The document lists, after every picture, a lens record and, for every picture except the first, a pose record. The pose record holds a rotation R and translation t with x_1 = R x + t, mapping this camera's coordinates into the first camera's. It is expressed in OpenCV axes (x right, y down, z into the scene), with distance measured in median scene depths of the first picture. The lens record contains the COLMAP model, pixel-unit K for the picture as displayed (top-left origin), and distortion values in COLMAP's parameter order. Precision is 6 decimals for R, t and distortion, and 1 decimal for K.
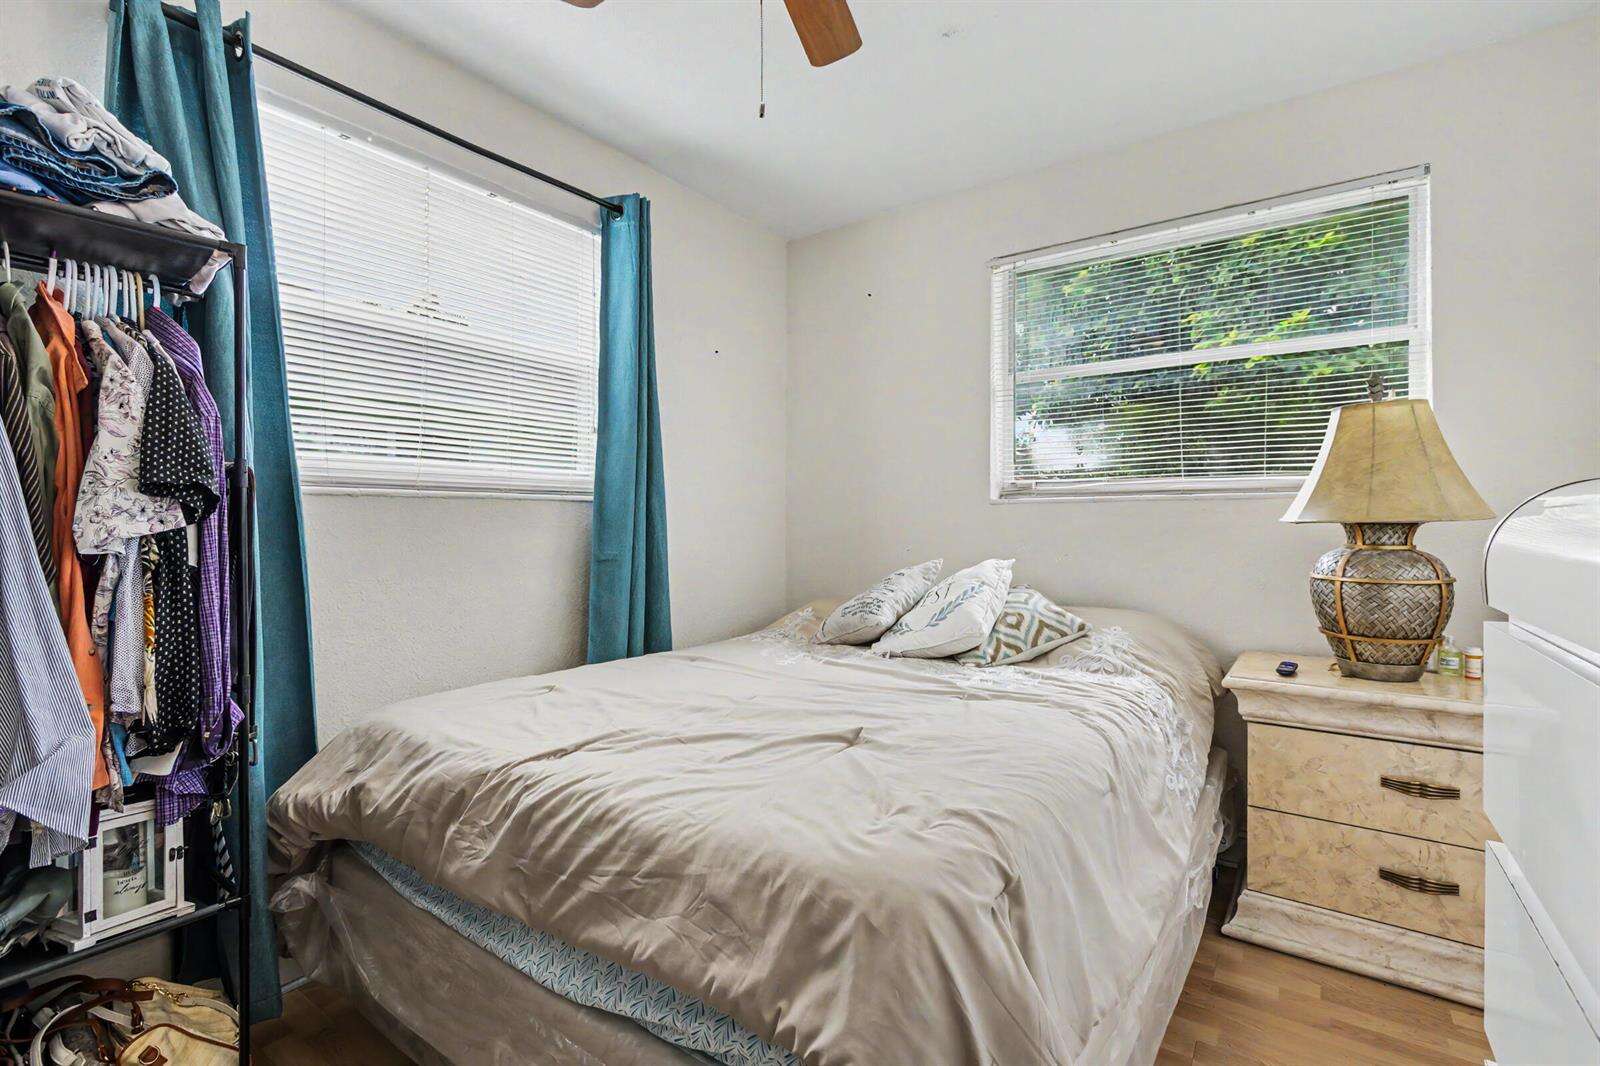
lens RADIAL K [[731.5, 0, 805.9], [0, 731.5, 534.2], [0, 0, 1]] dist [0.003212, 0.000324]
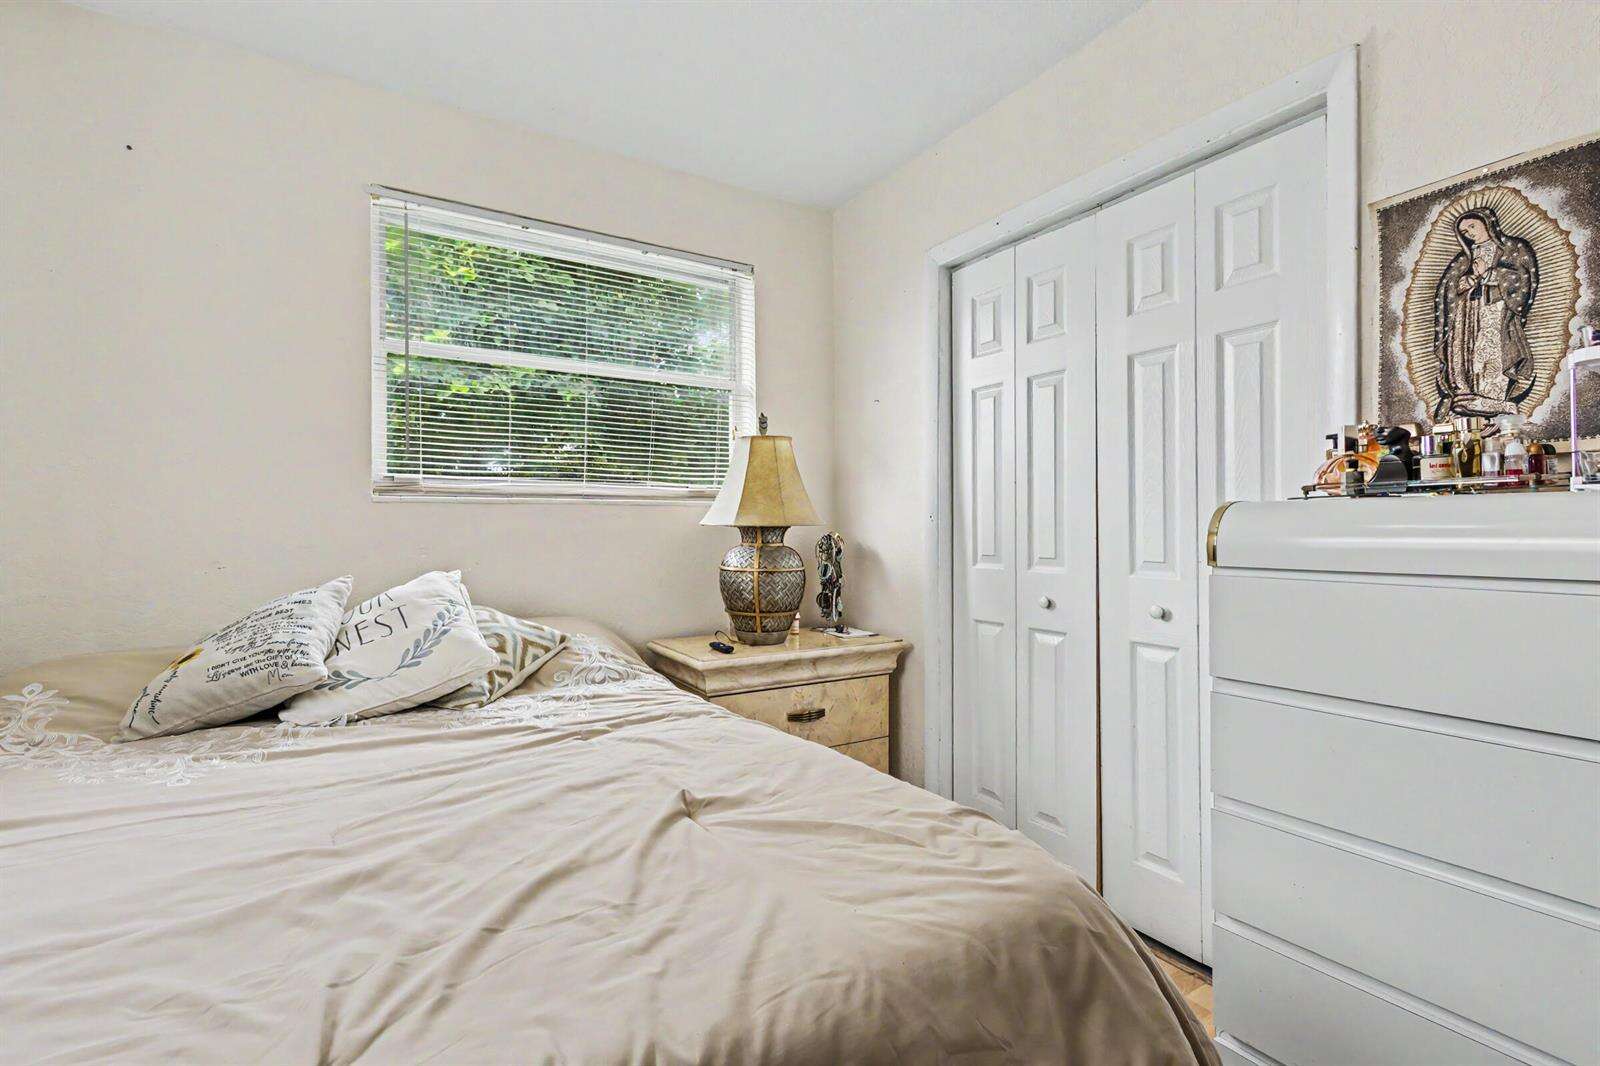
lens RADIAL K [[731.5, 0, 808.4], [0, 731.5, 528.7], [0, 0, 1]] dist [0.003212, 0.000324]
pose [[0.388749, -0.001504, 0.921343, -0.354245], [0.014136, 0.999891, -0.004333, -0.003792], [-0.921235, 0.014708, 0.388728, 0.352263]]
